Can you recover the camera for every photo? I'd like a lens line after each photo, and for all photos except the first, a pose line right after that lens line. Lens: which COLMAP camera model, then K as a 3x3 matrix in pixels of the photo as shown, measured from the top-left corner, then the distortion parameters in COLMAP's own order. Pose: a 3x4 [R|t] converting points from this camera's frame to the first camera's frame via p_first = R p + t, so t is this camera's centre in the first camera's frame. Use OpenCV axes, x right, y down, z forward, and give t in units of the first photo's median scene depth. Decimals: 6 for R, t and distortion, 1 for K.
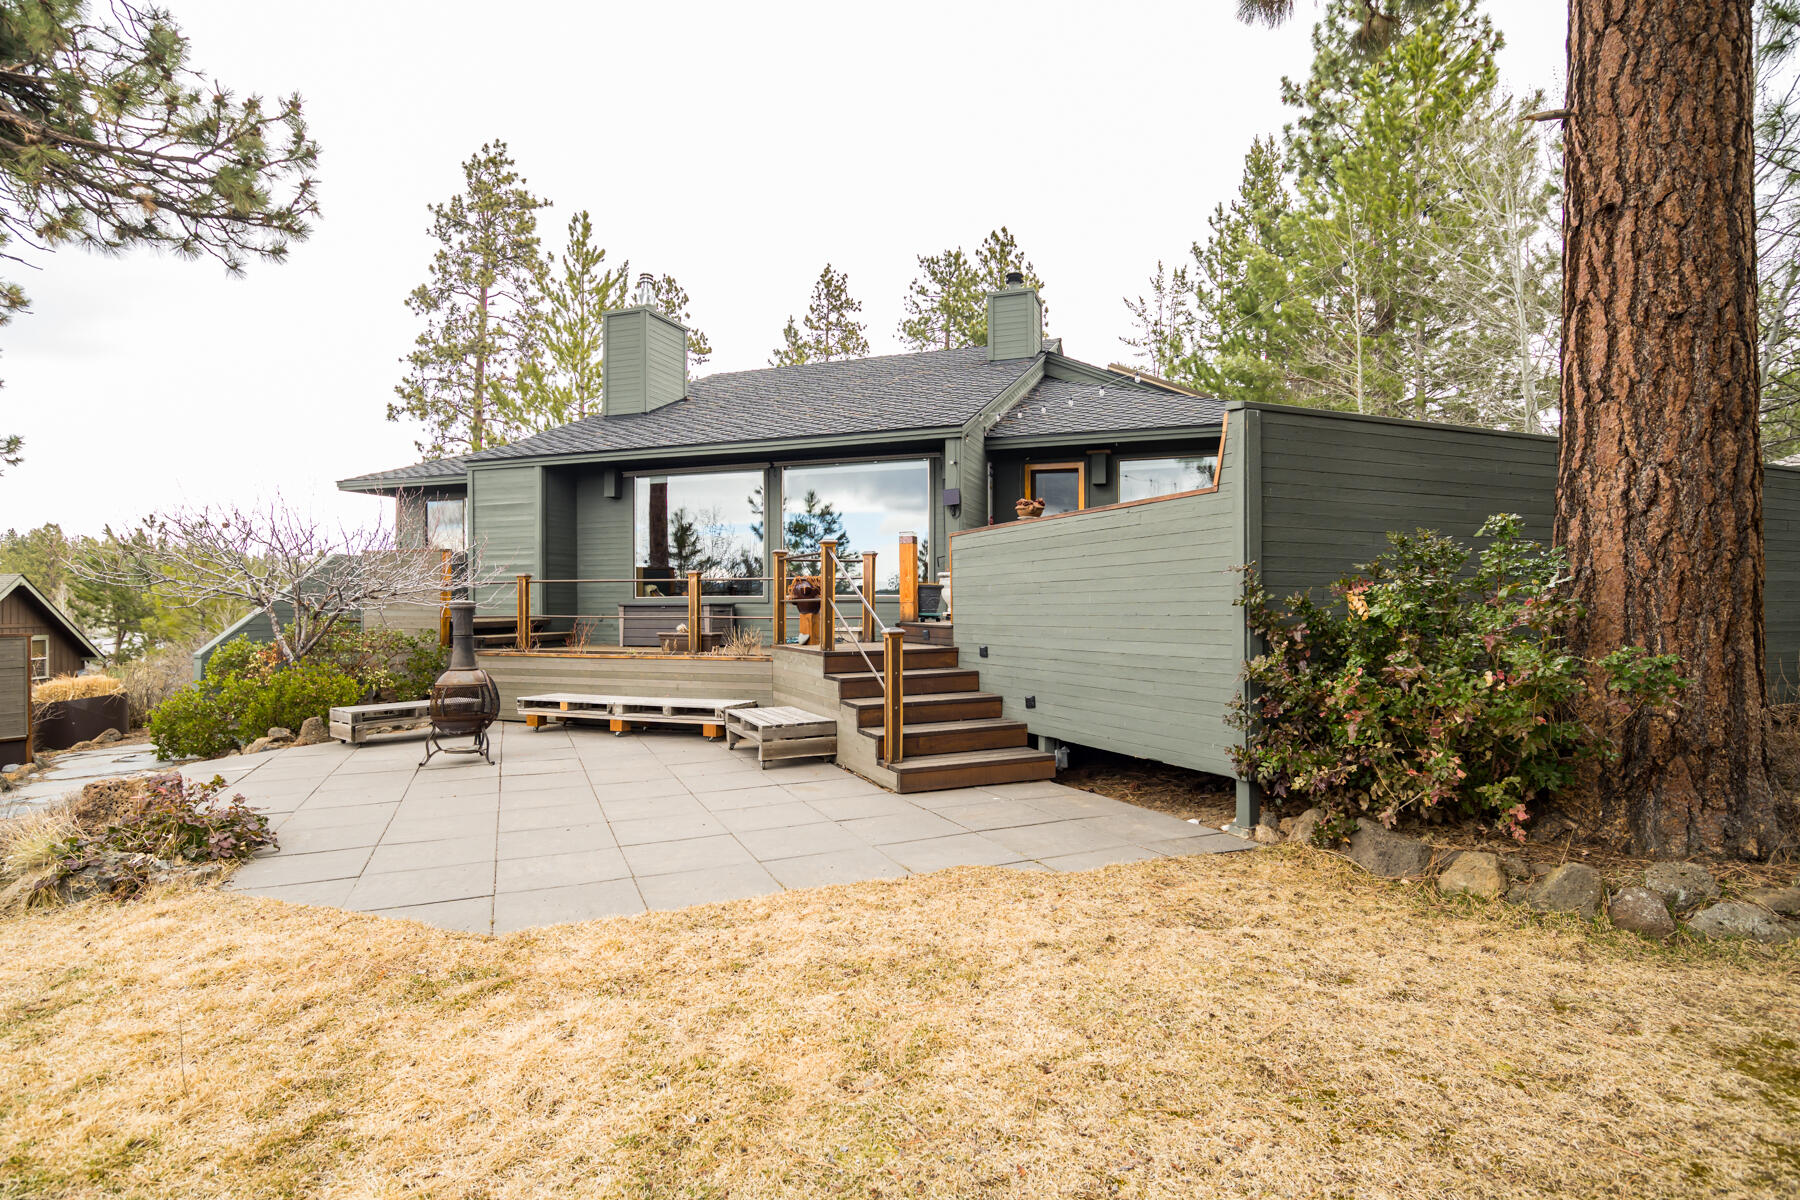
lens RADIAL K [[876.7, 0, 890.0], [0, 876.7, 600.8], [0, 0, 1]] dist [-0.012766, 0.003312]
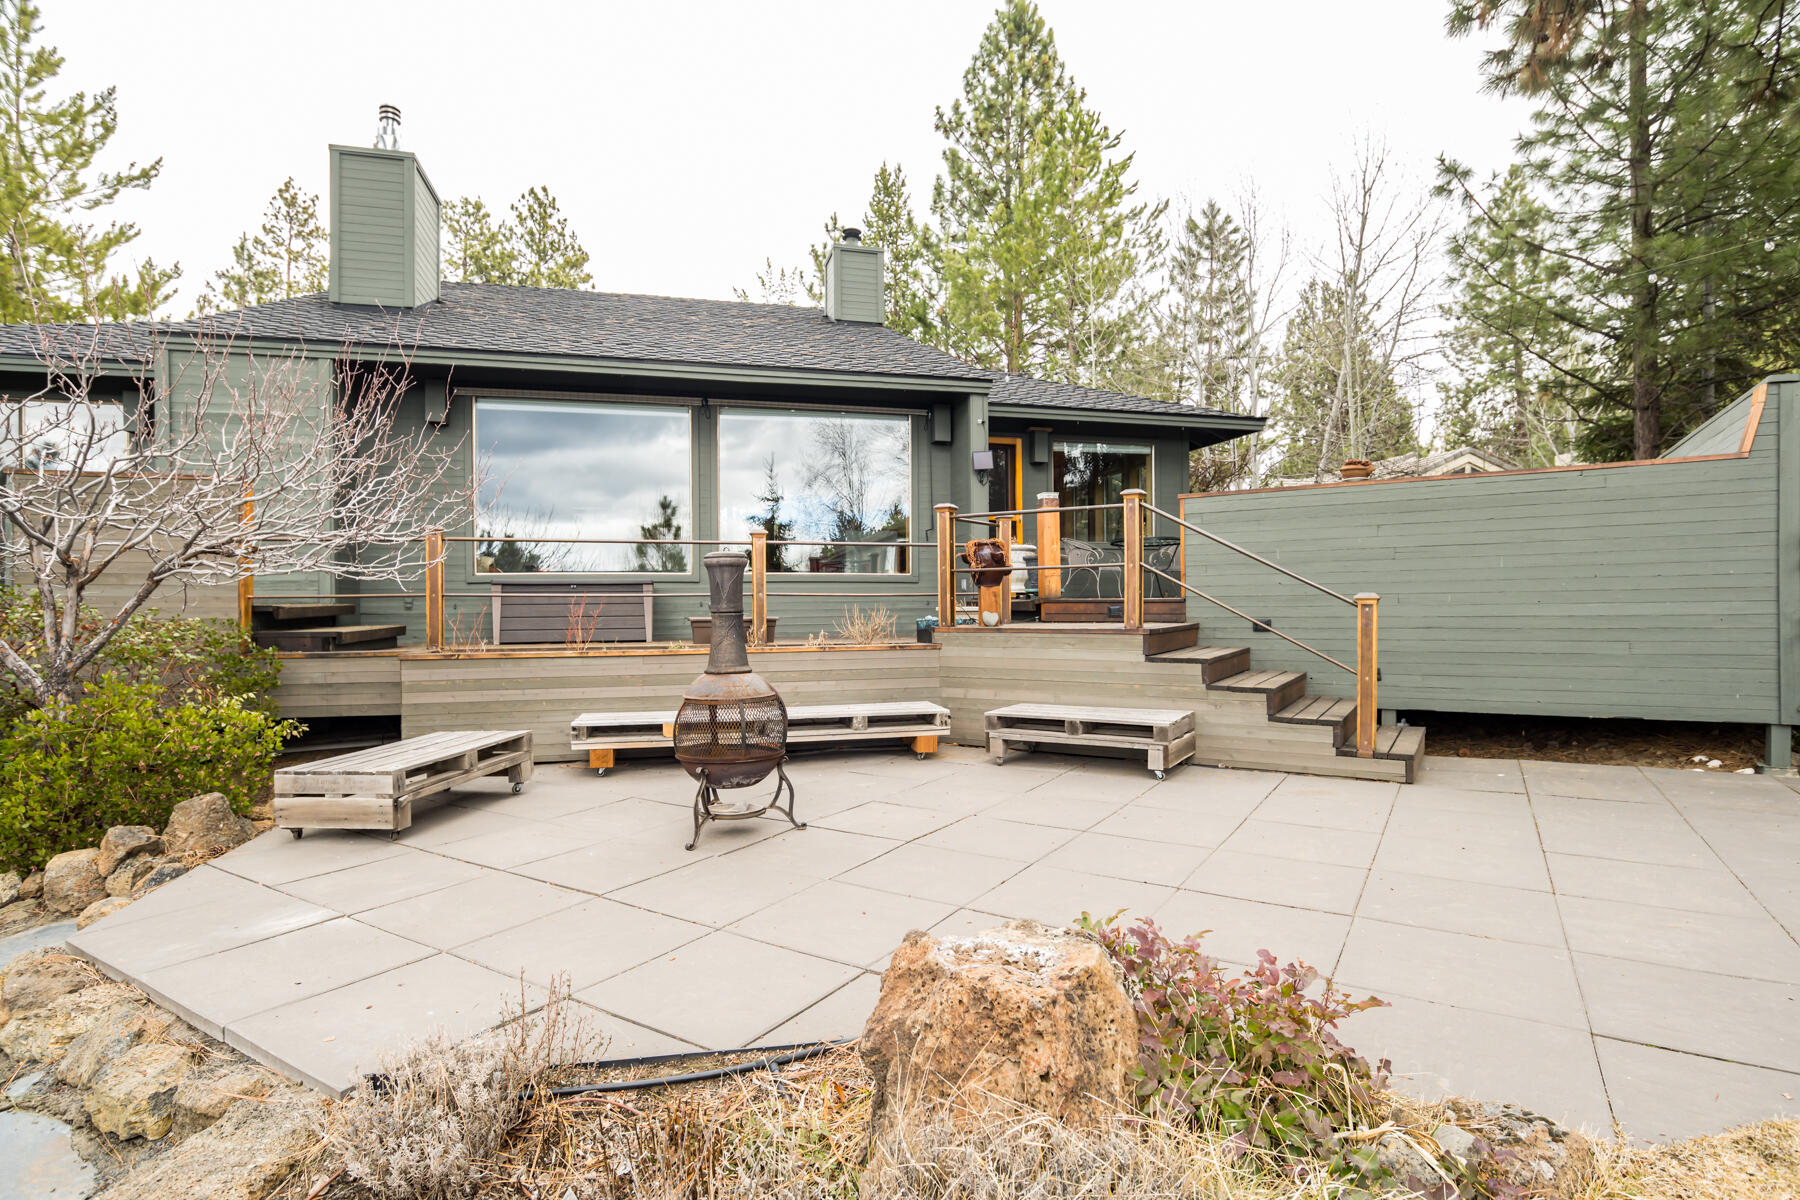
lens RADIAL K [[876.7, 0, 901.7], [0, 876.7, 604.8], [0, 0, 1]] dist [-0.012766, 0.003312]
pose [[0.832740, -0.003556, 0.553653, -0.414727], [0.001294, 0.999989, 0.004477, 0.018835], [-0.553663, -0.003012, 0.832736, 0.265721]]
